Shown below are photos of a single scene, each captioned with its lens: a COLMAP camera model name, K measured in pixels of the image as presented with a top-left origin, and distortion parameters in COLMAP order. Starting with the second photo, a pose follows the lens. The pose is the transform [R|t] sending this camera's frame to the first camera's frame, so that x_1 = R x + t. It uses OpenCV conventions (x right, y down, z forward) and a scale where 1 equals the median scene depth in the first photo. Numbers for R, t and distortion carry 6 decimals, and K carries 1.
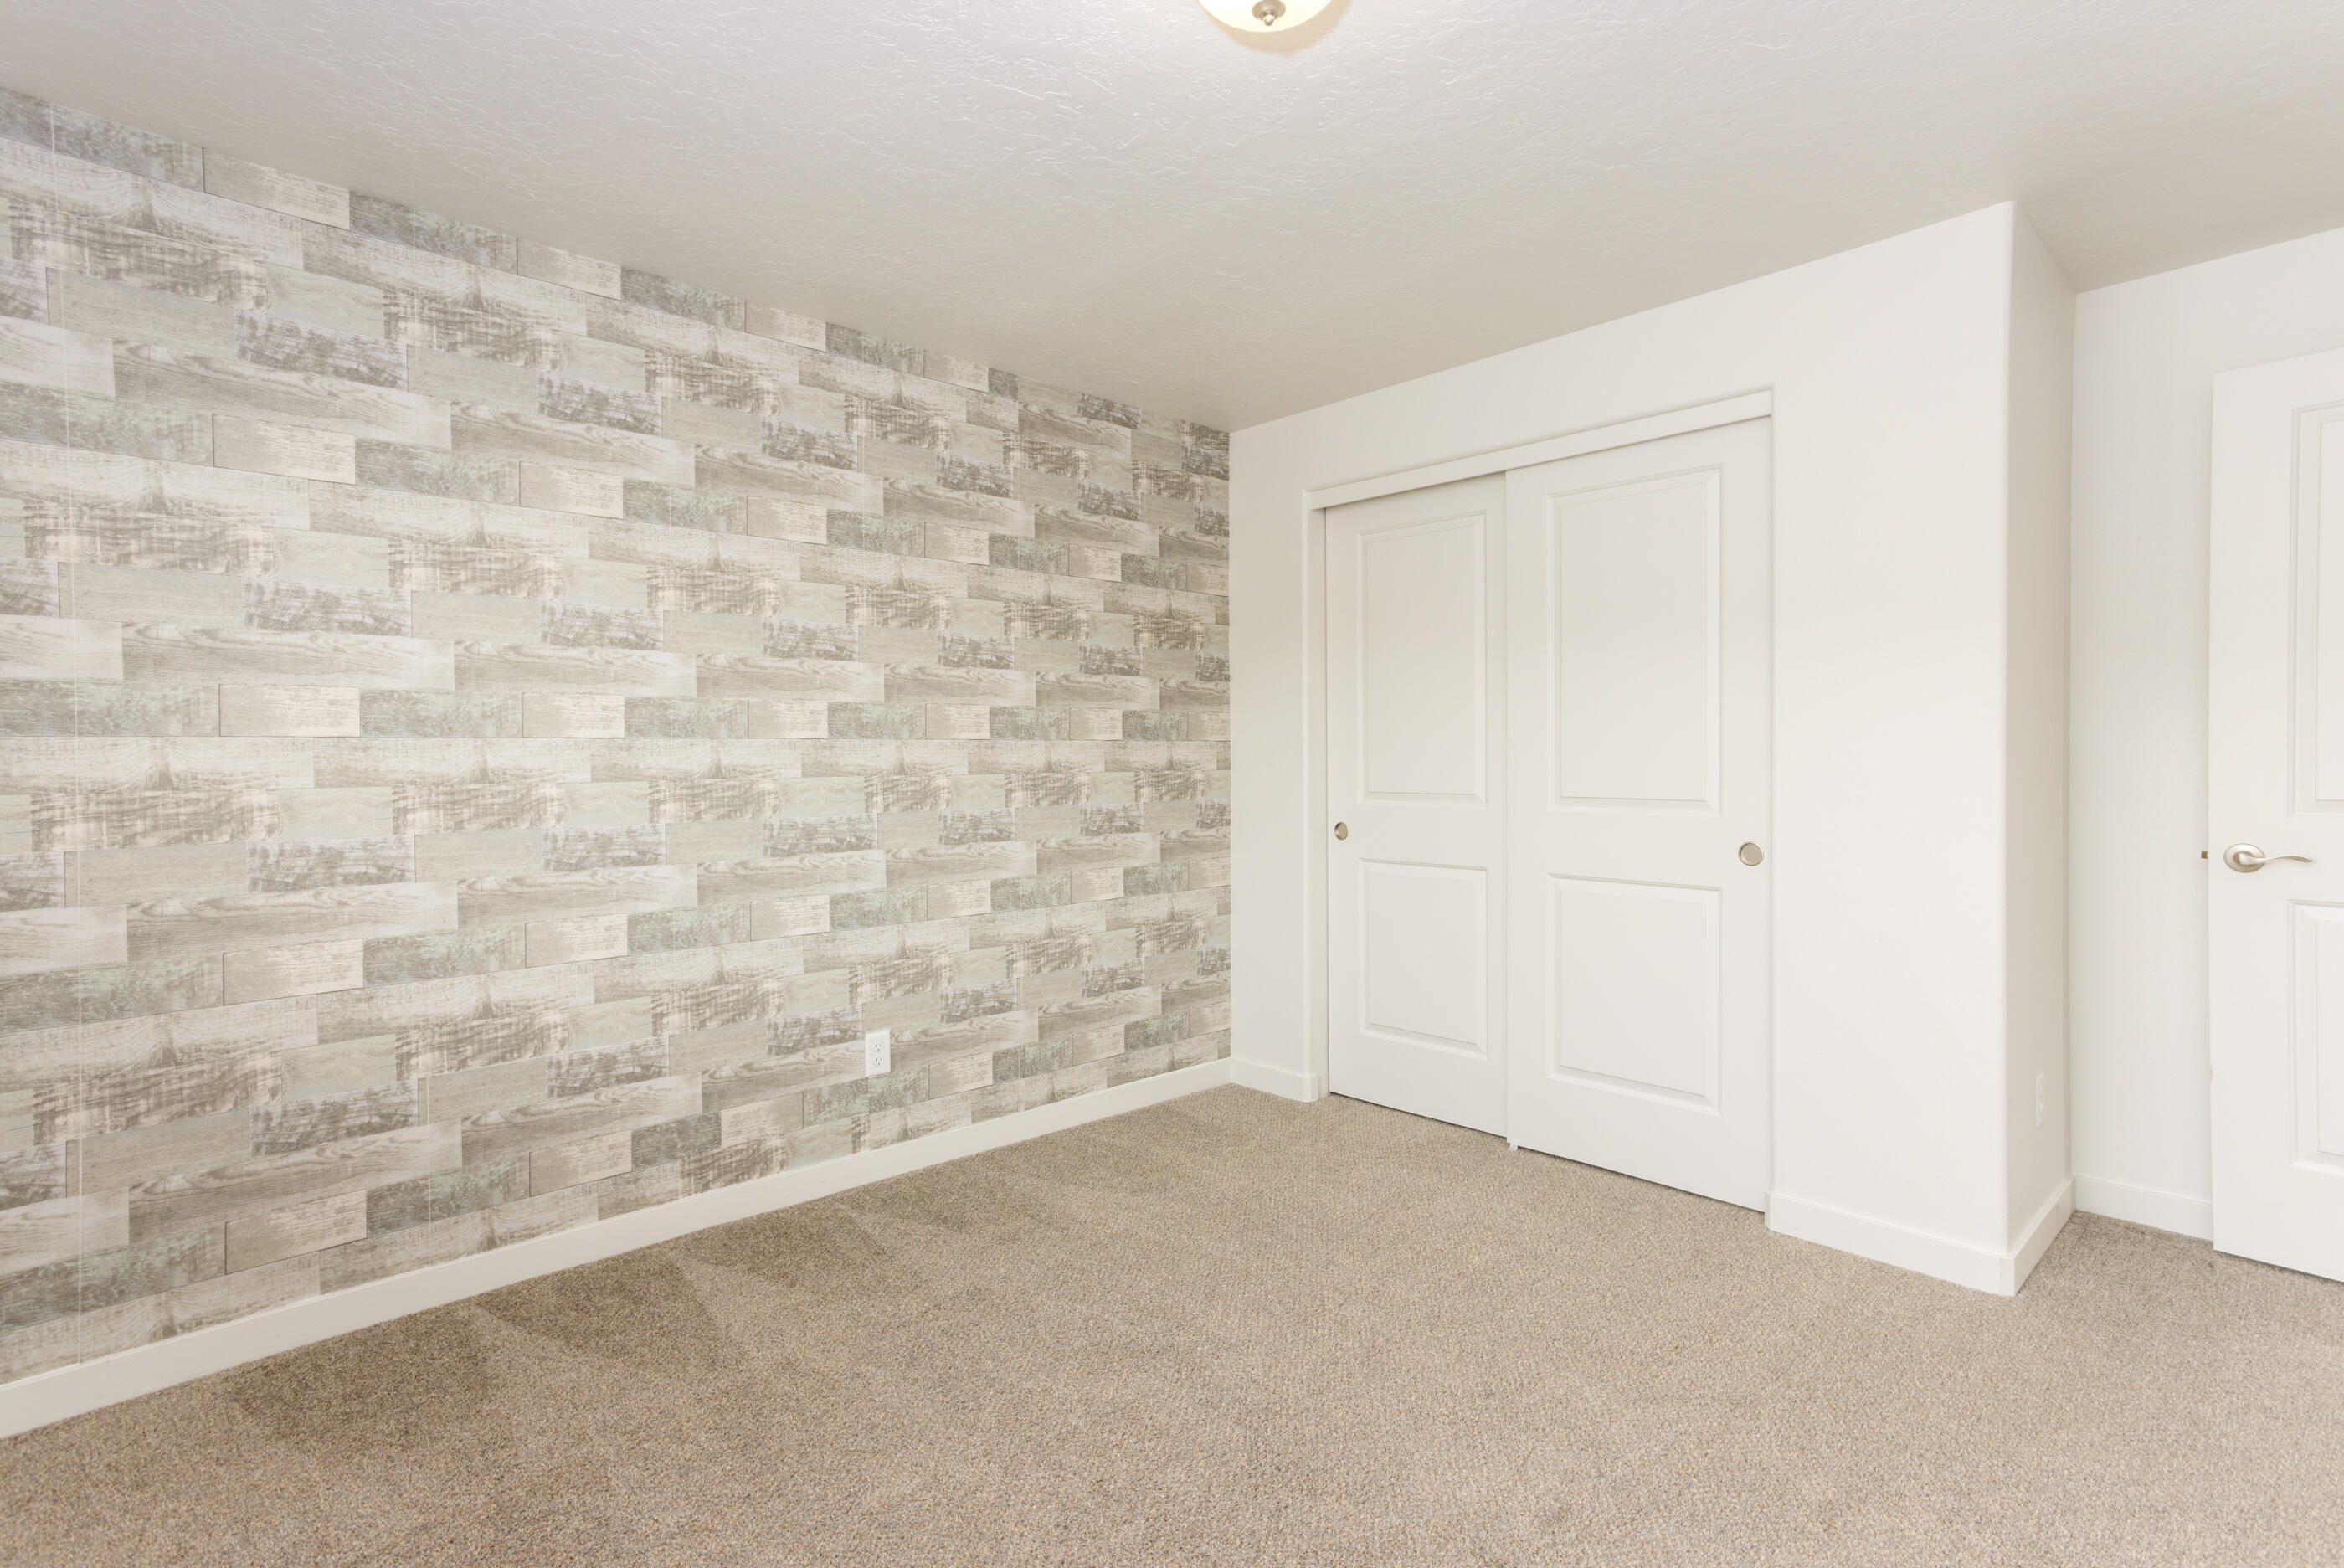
lens RADIAL K [[1134.3, 0, 1182.1], [0, 1134.3, 774.4], [0, 0, 1]] dist [-0.039180, 0.039435]
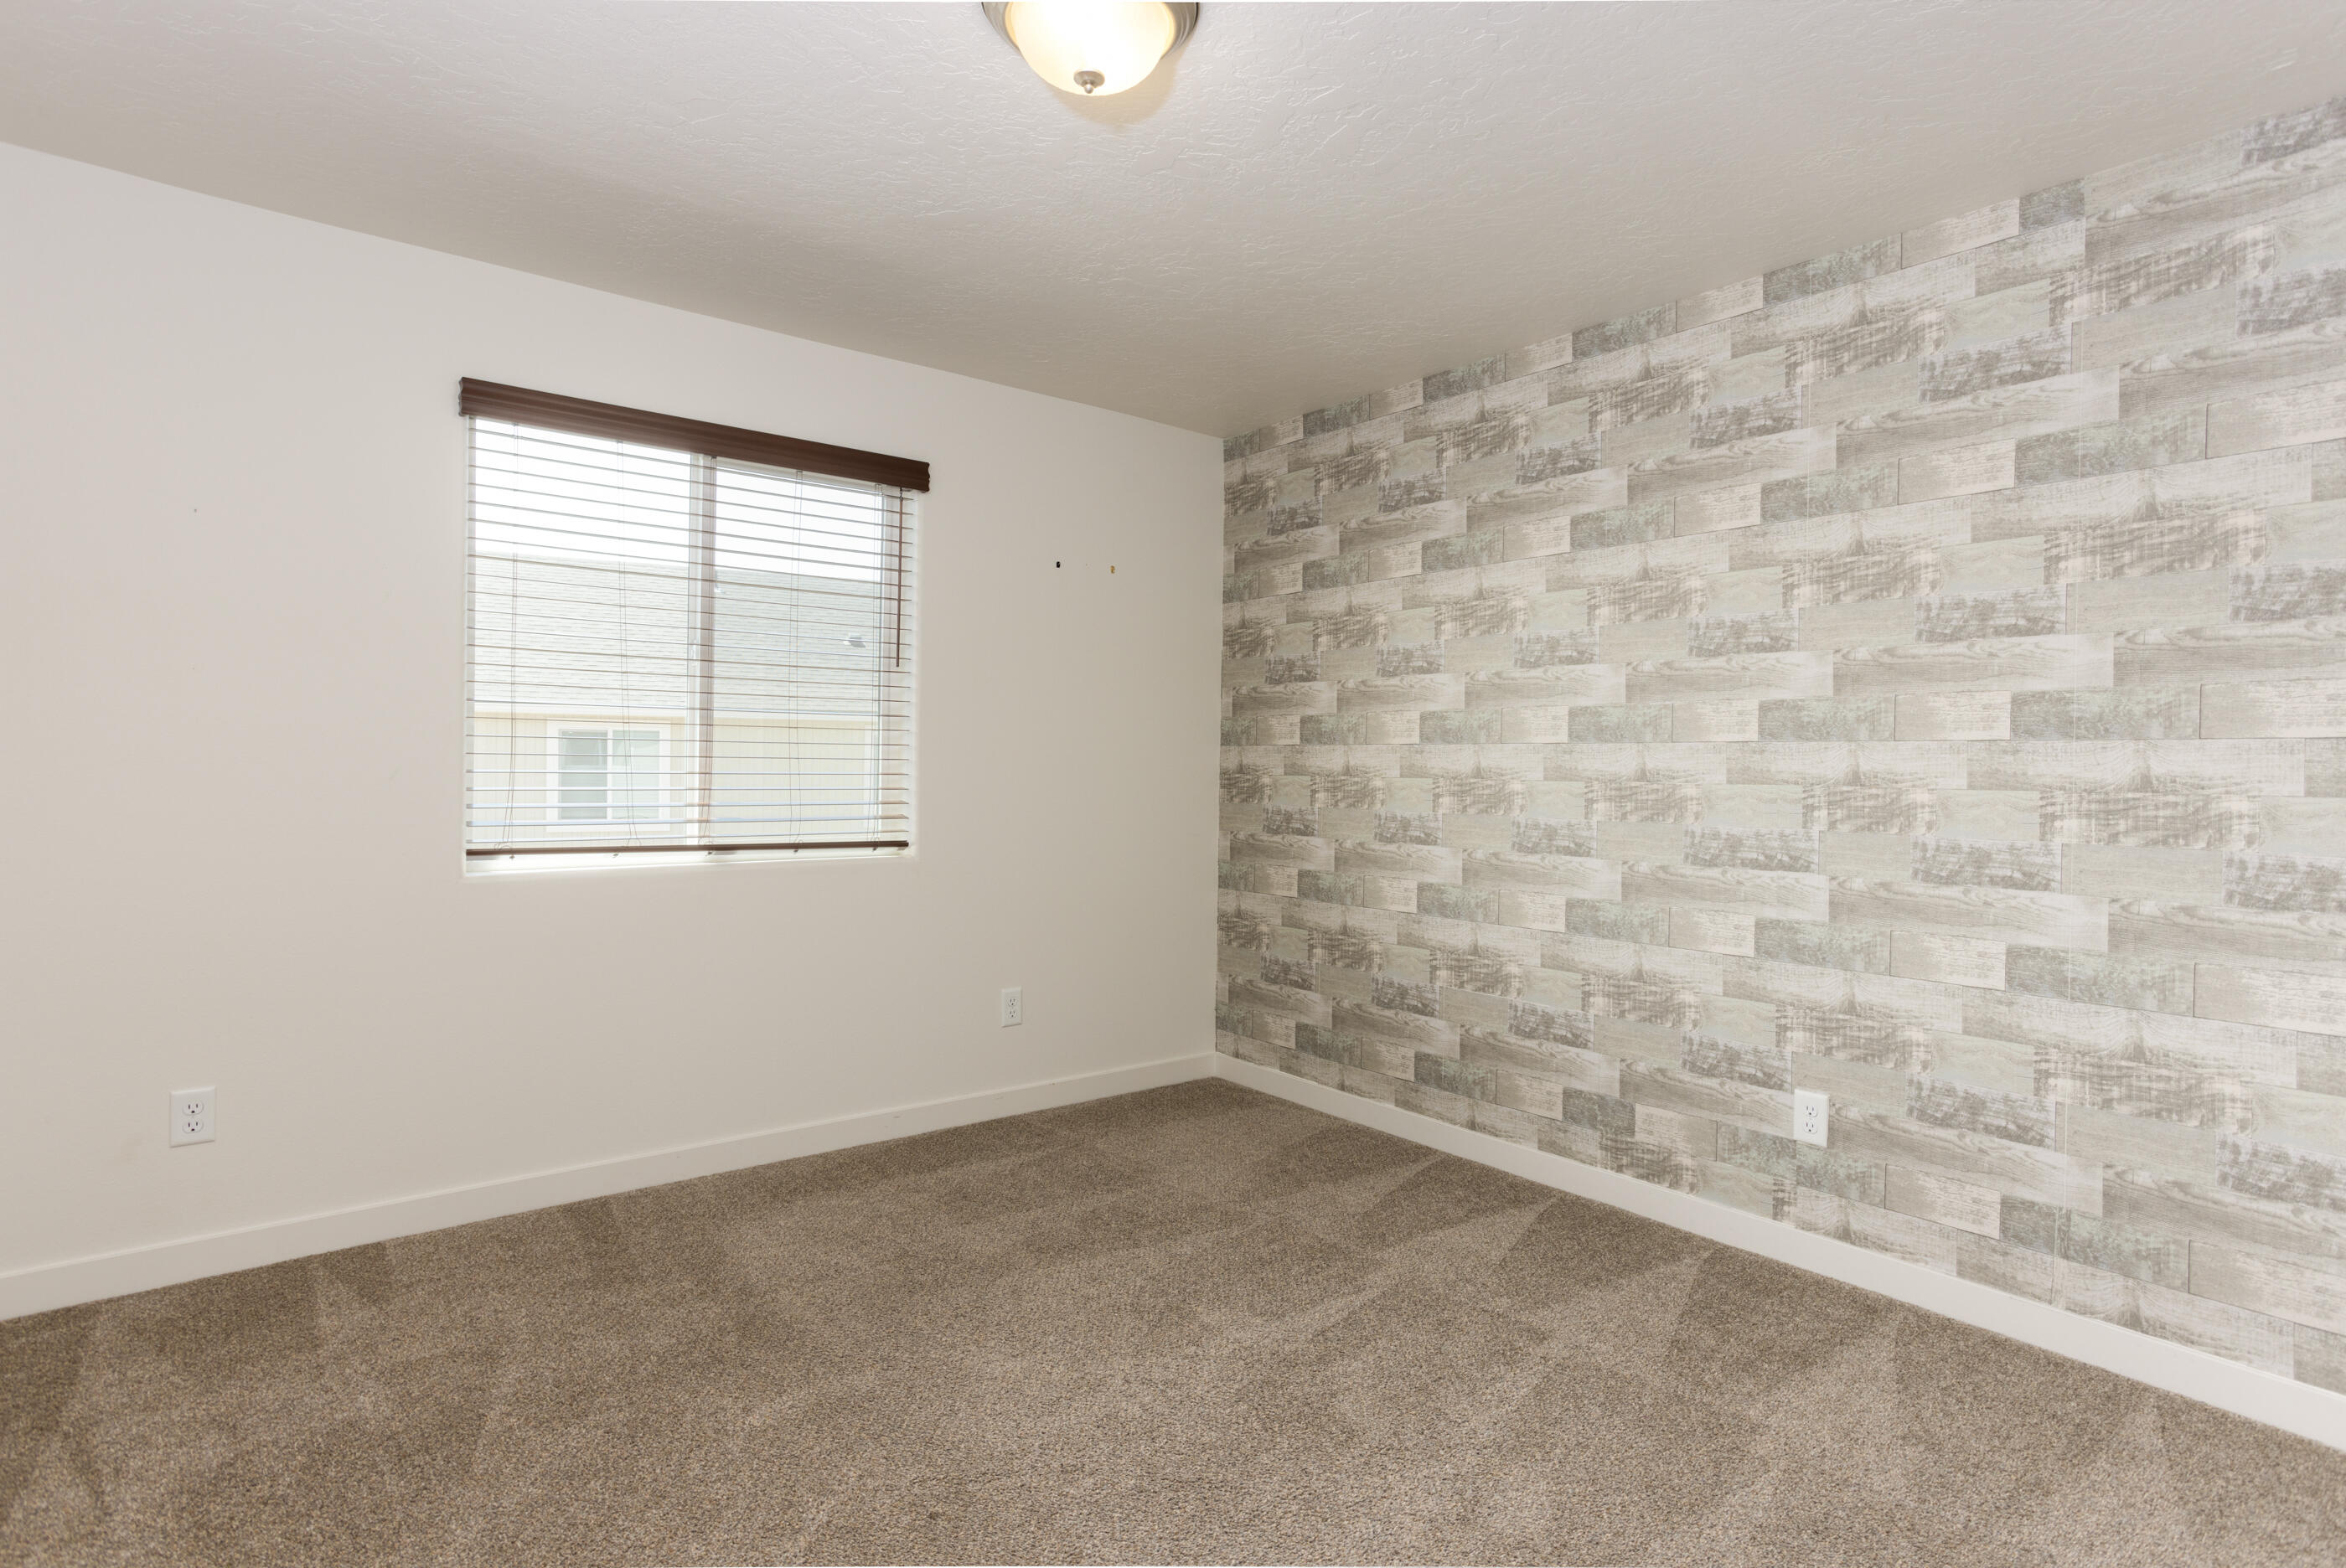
lens RADIAL K [[1198.0, 0, 1185.8], [0, 1198.0, 774.4], [0, 0, 1]] dist [-0.041873, 0.027094]
pose [[-0.078861, 0.019599, -0.996693, 0.699706], [-0.022754, 0.999511, 0.021455, -0.016610], [0.996626, 0.024370, -0.078377, 0.664701]]
